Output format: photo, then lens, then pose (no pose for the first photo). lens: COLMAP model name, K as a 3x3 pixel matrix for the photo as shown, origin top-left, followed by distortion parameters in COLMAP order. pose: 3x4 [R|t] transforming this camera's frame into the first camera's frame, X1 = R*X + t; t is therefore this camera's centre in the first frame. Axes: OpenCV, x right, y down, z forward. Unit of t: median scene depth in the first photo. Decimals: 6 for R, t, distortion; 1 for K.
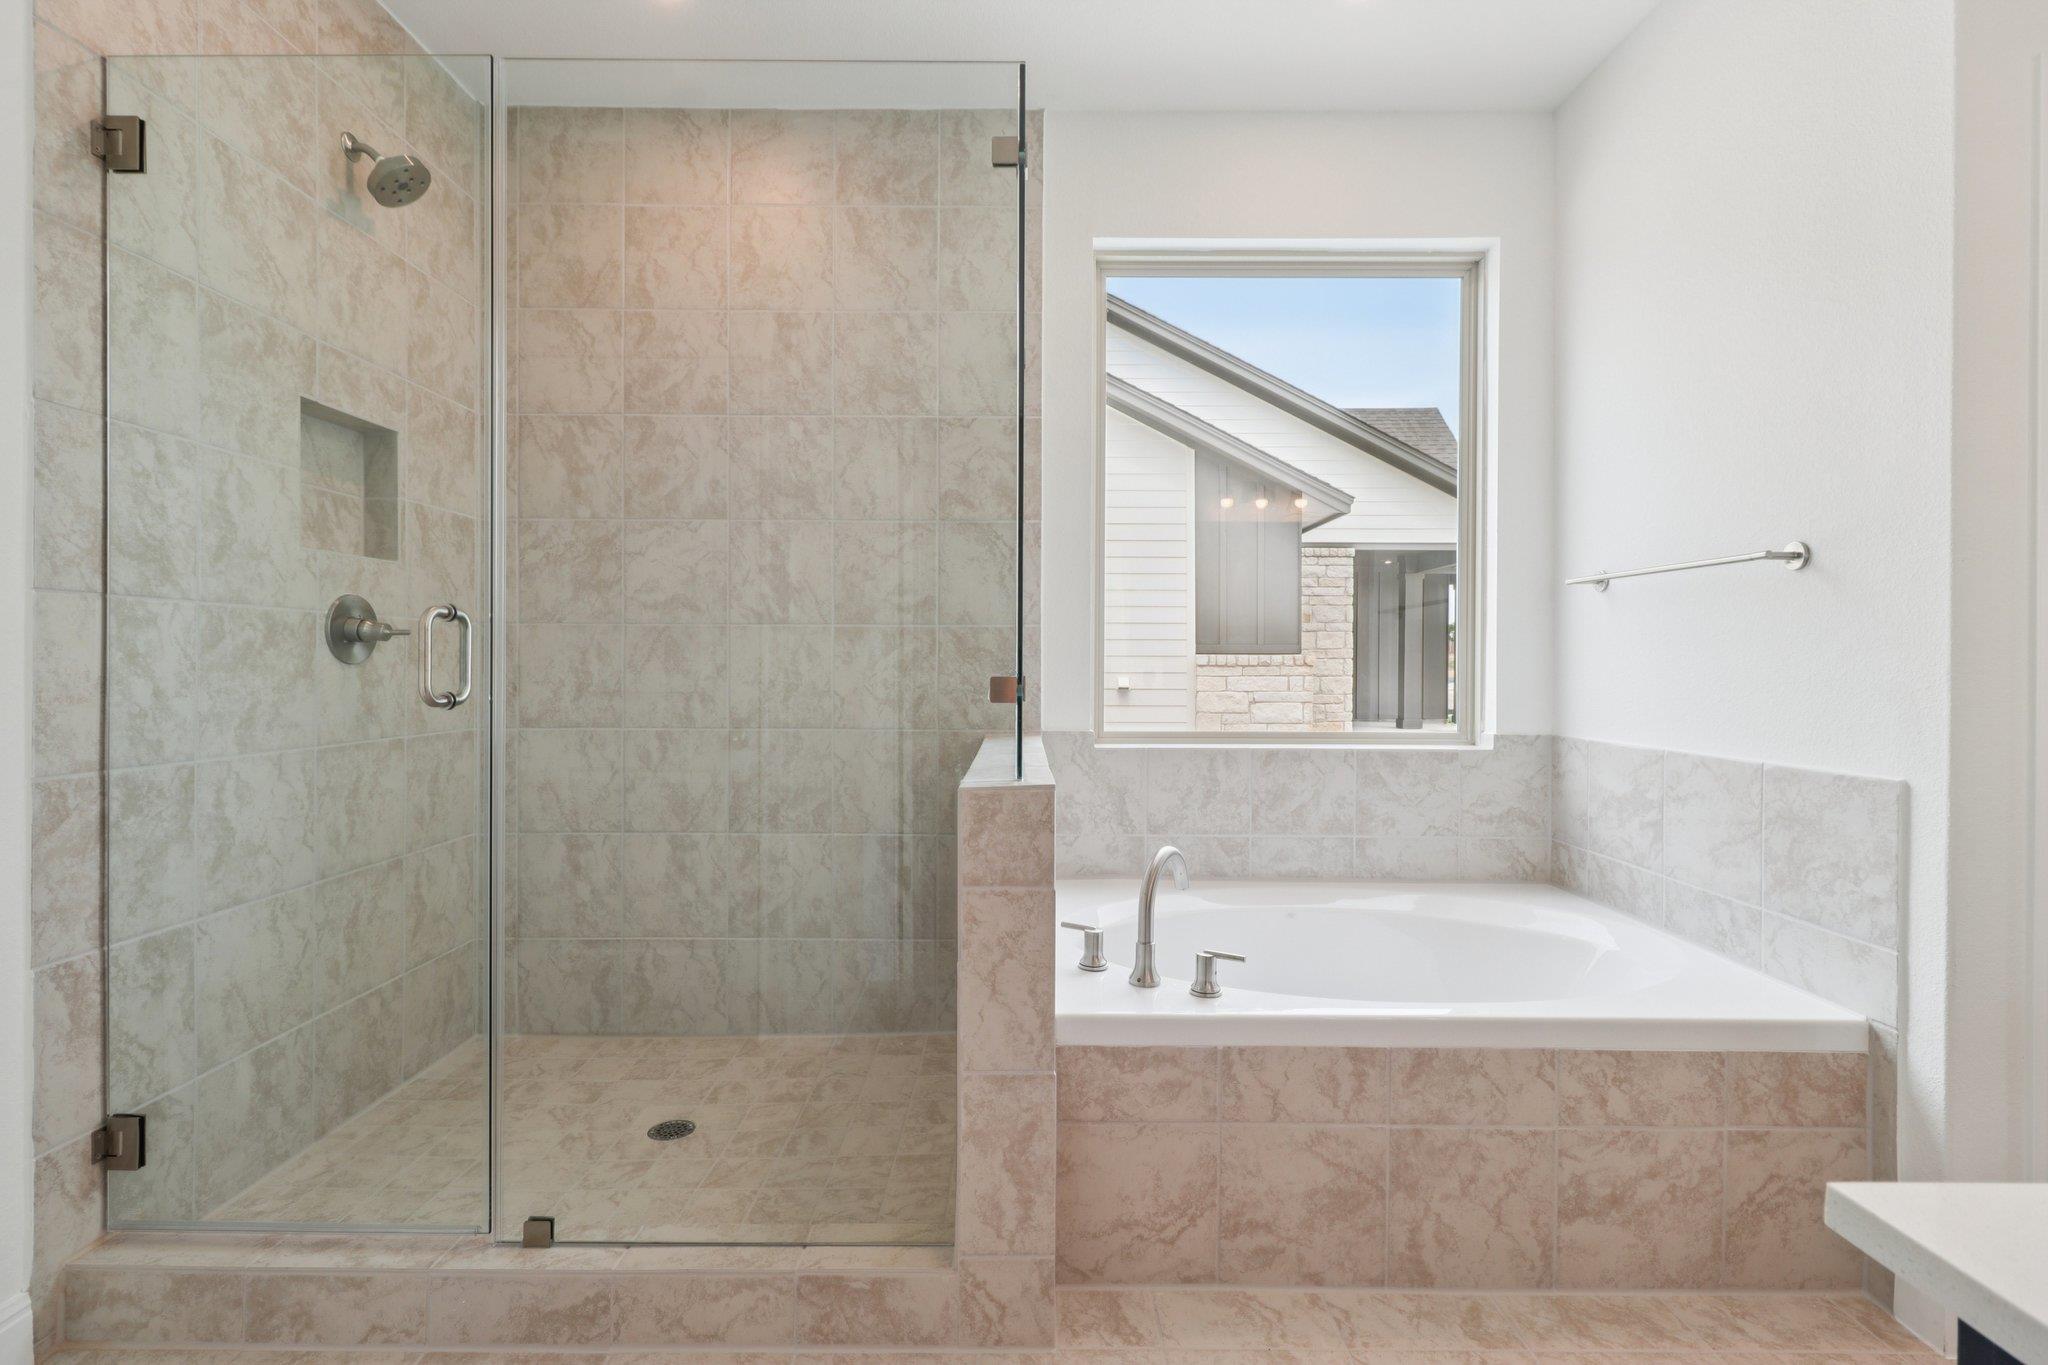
lens RADIAL K [[948.6, 0, 1024.8], [0, 948.6, 672.4], [0, 0, 1]] dist [0.001368, -0.000031]
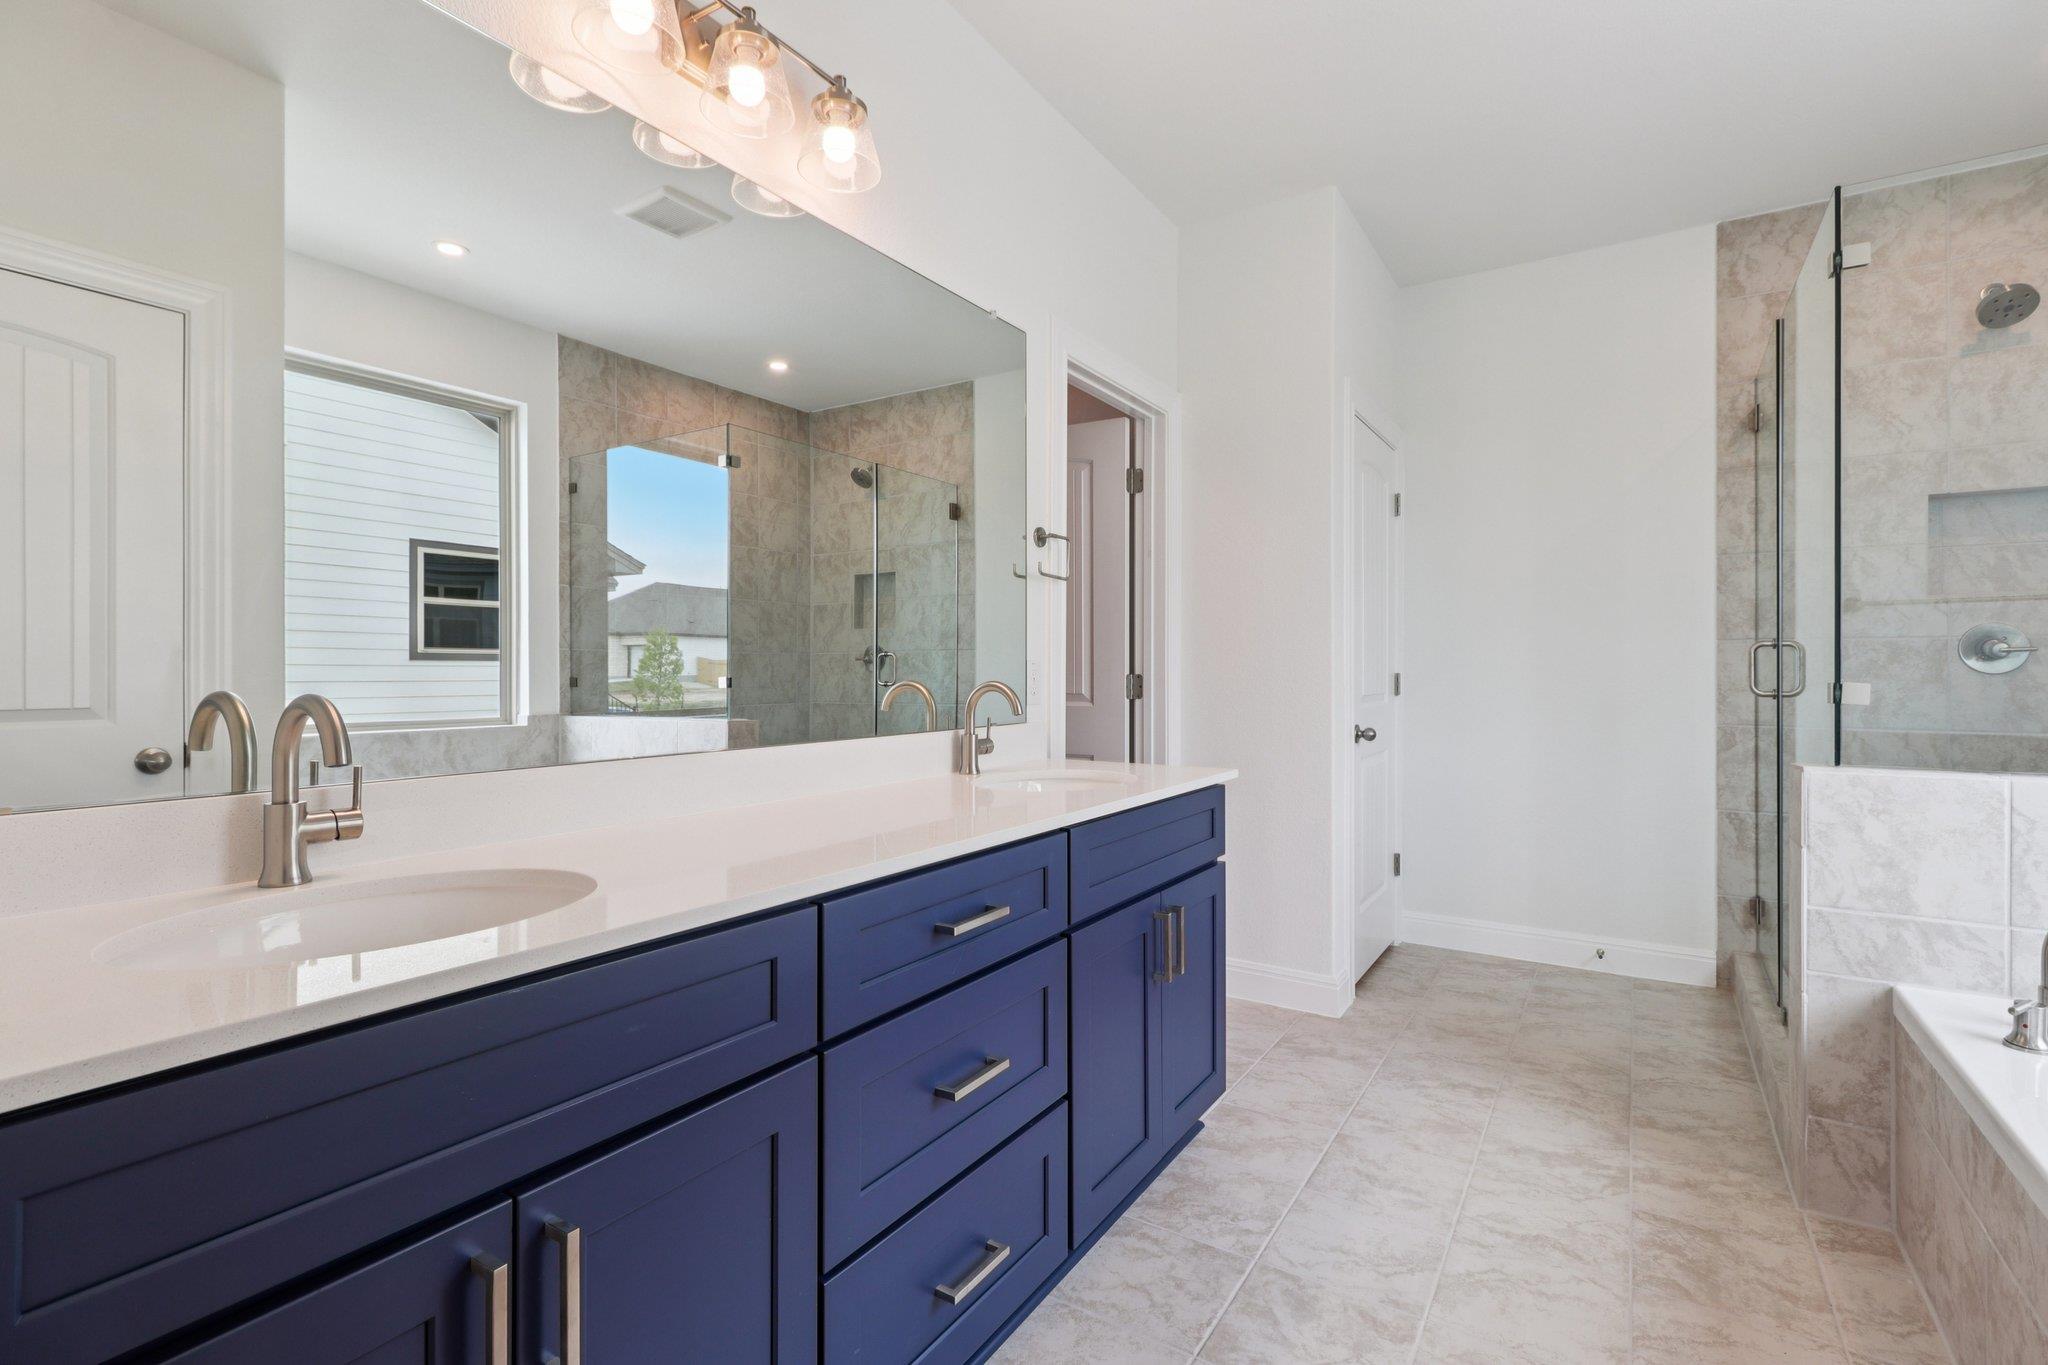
lens RADIAL K [[948.6, 0, 1022.7], [0, 948.6, 676.0], [0, 0, 1]] dist [0.001368, -0.000031]
pose [[-0.535338, 0.000368, -0.844638, 1.653010], [-0.007912, 0.999954, 0.005450, -0.001960], [0.844601, 0.009600, -0.535311, 0.779679]]
